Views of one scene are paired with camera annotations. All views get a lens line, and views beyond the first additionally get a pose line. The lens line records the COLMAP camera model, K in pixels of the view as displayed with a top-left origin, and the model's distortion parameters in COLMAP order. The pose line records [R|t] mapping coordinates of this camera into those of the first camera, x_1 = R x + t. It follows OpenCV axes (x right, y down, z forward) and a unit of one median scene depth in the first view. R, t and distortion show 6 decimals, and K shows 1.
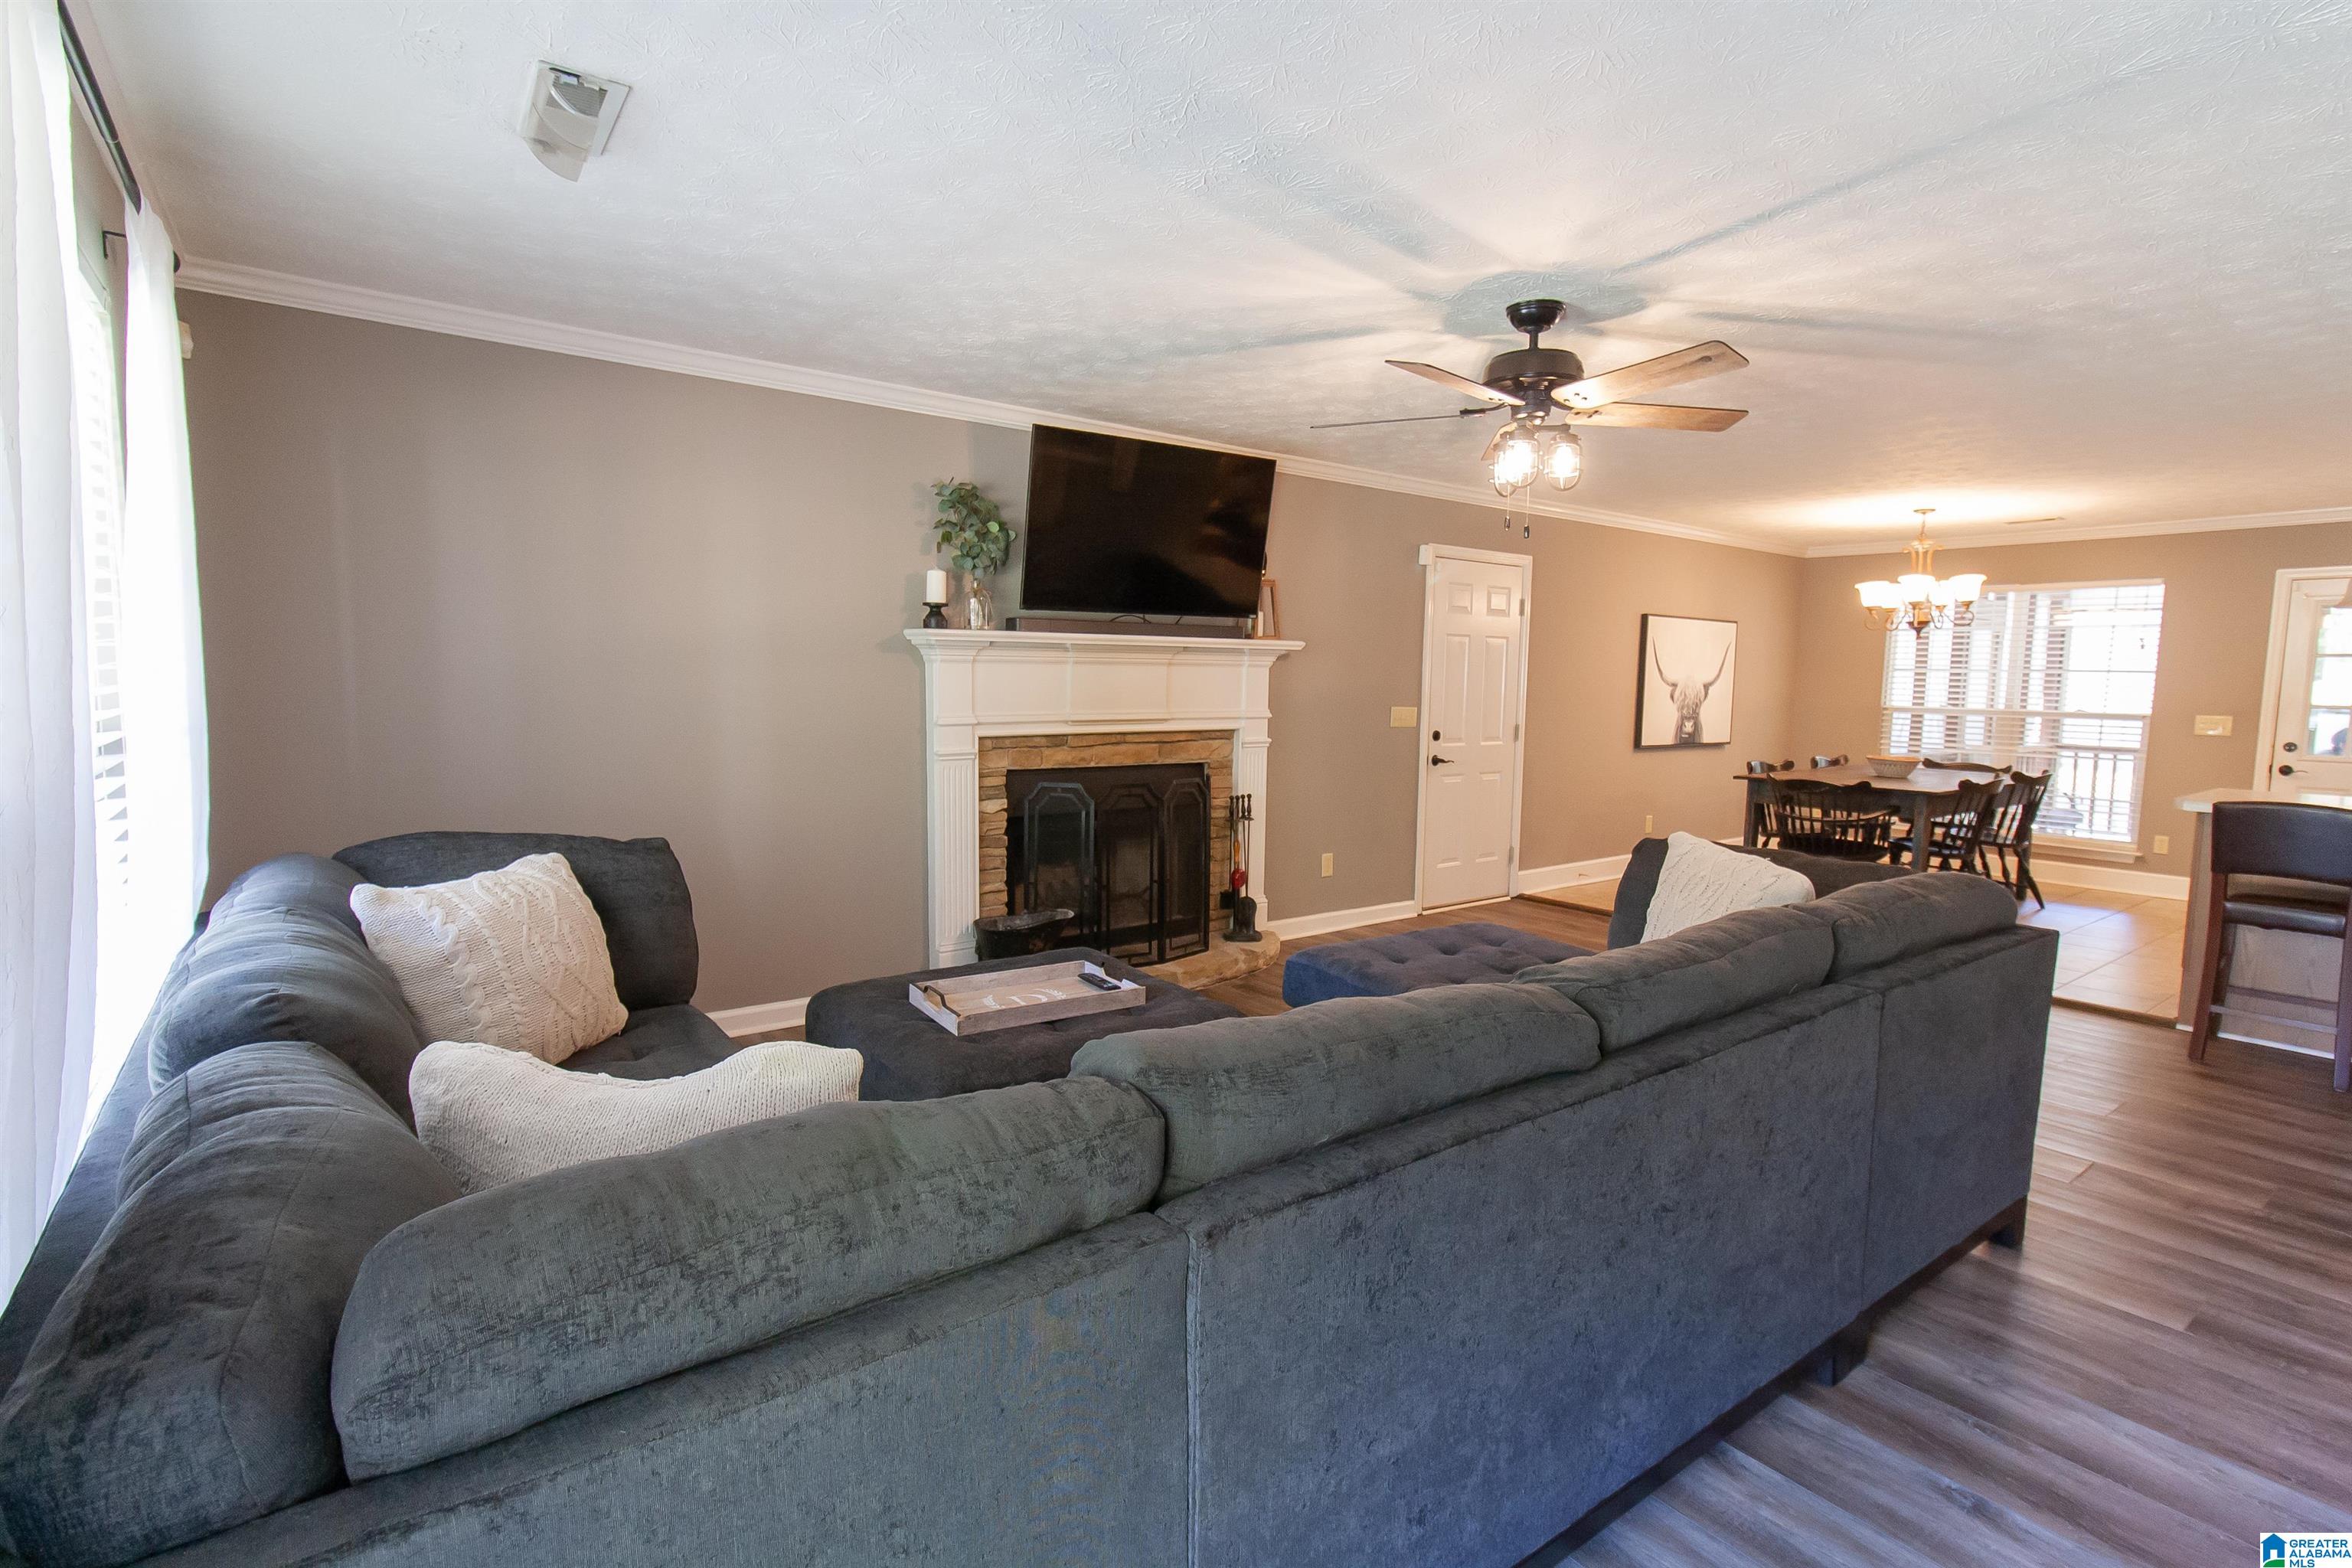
lens RADIAL K [[1109.1, 0, 1176.0], [0, 1109.1, 784.0], [0, 0, 1]] dist [0.003355, 0.000915]
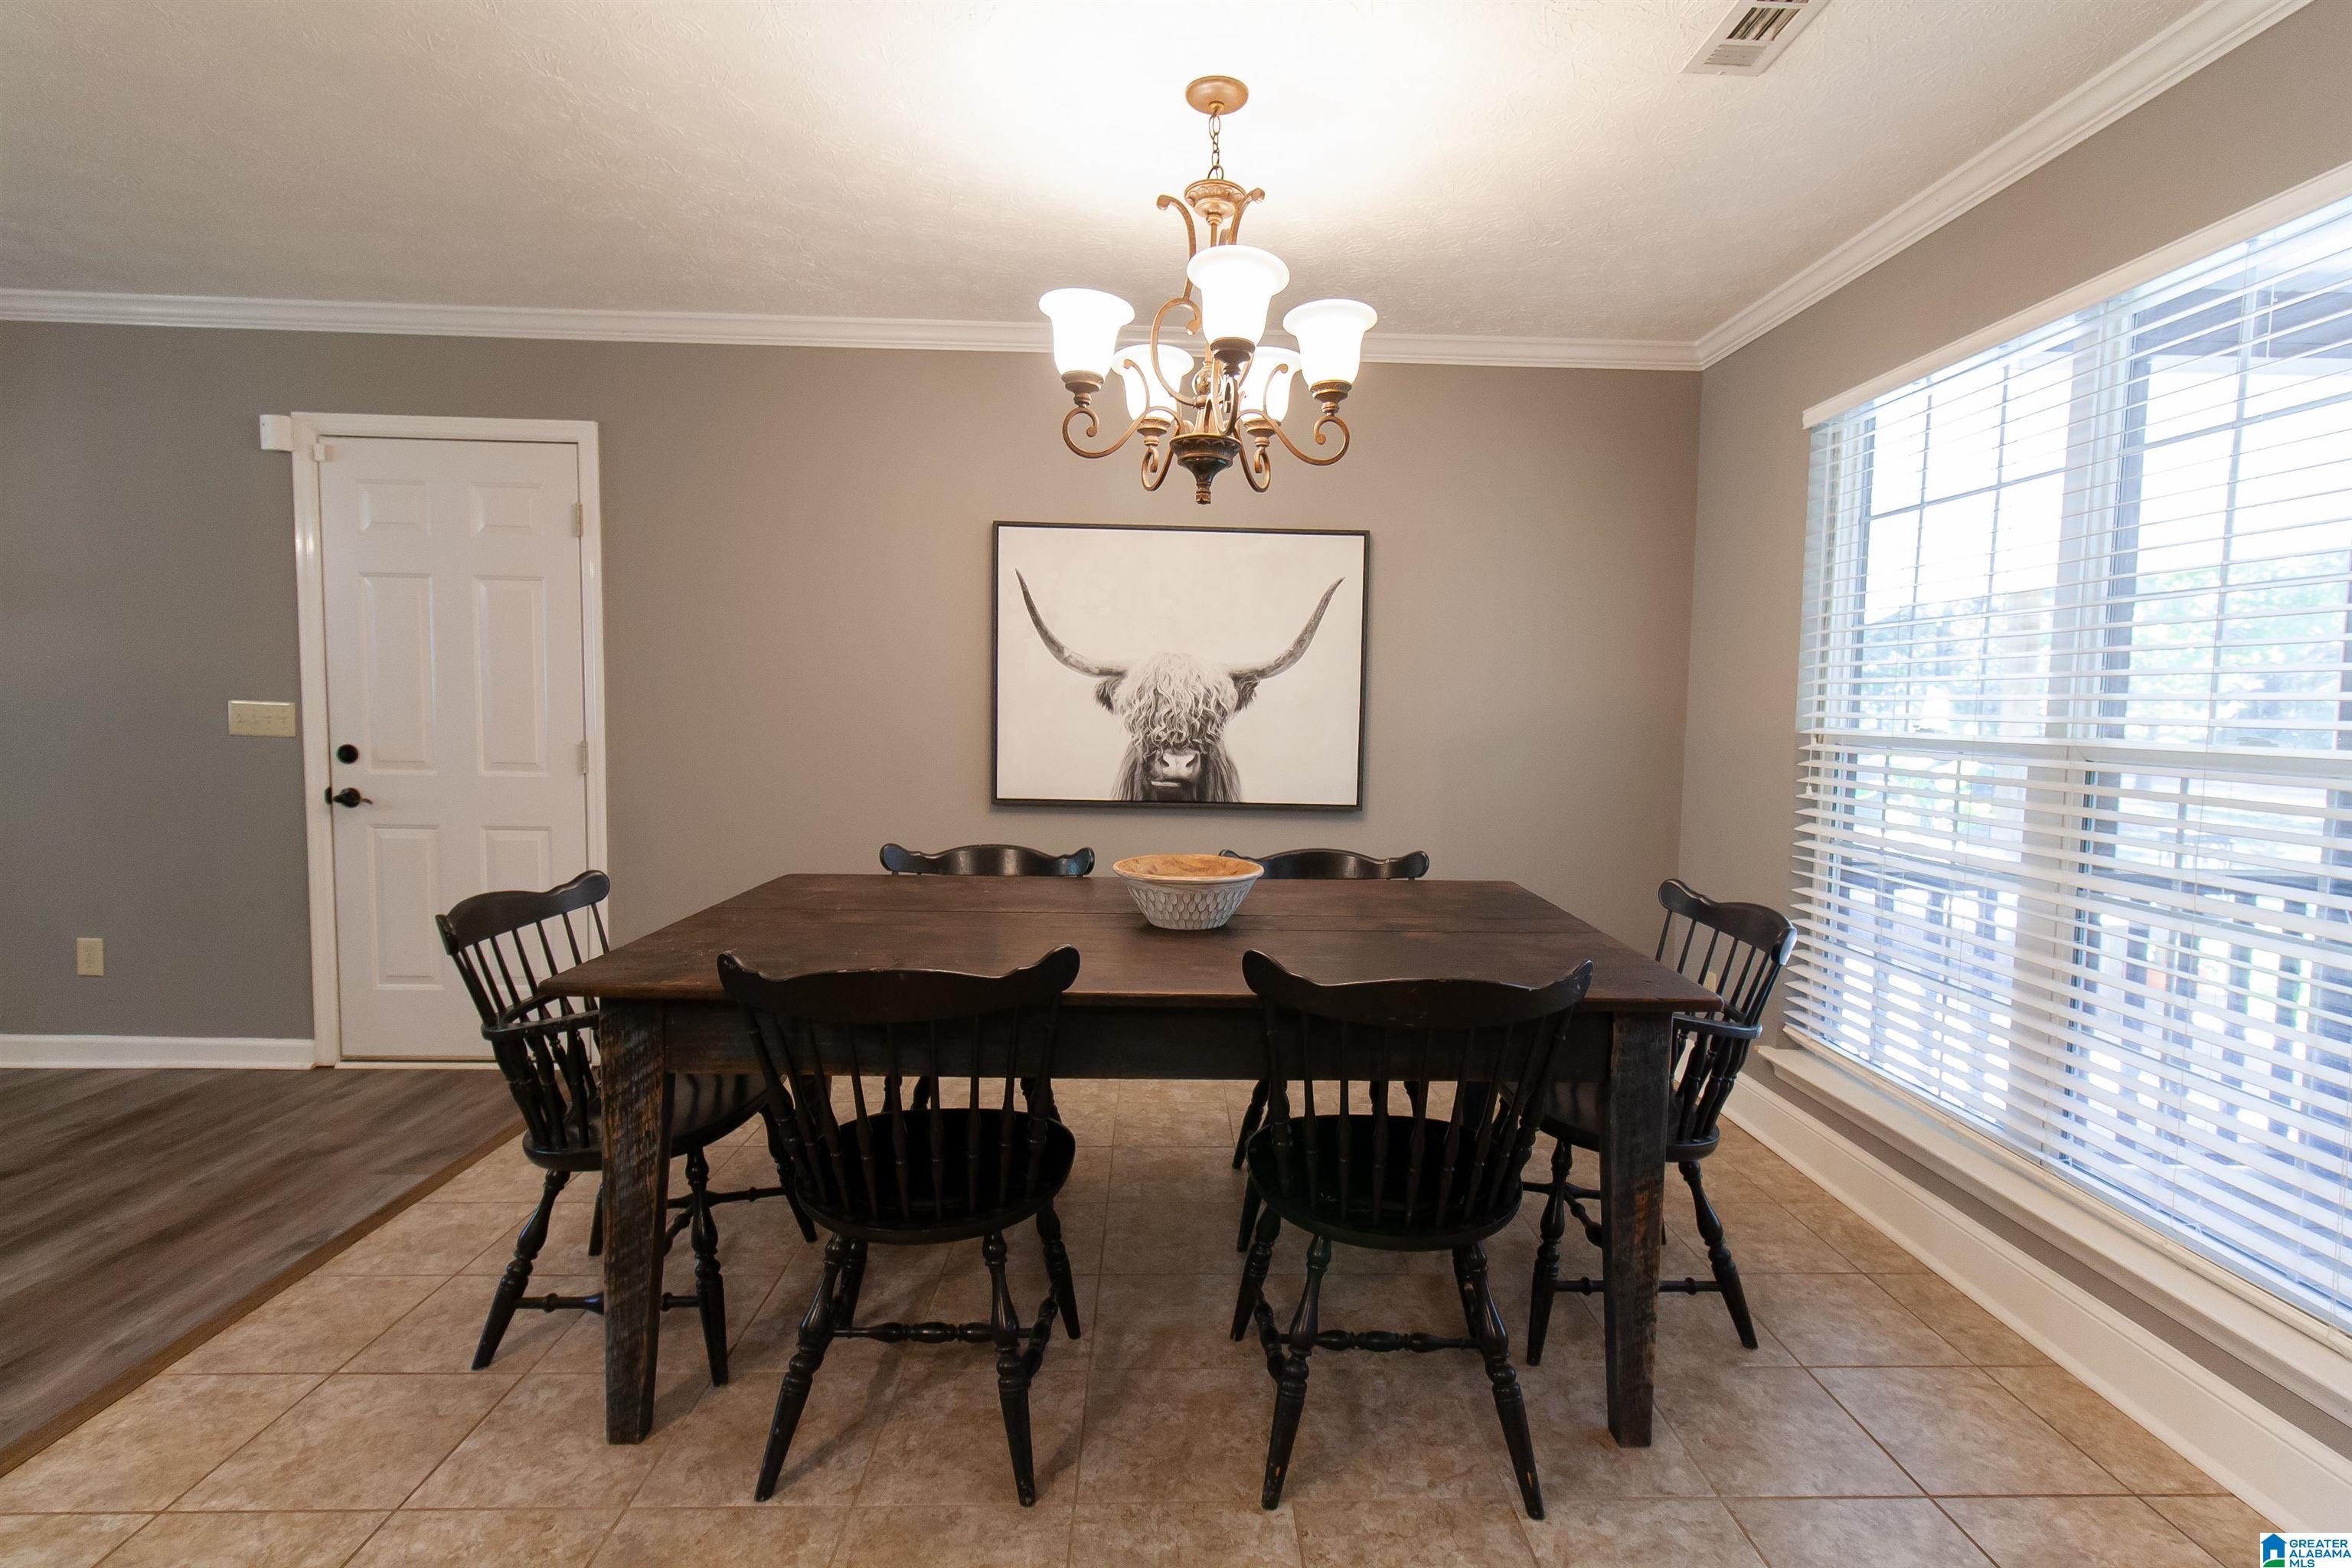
lens RADIAL K [[1109.1, 0, 1176.0], [0, 1109.1, 784.0], [0, 0, 1]] dist [0.003355, 0.000915]
pose [[0.829294, 0.046985, -0.556834, 0.848987], [-0.061384, 0.998088, -0.007201, -0.047052], [0.555431, 0.040152, 0.830593, 0.721361]]
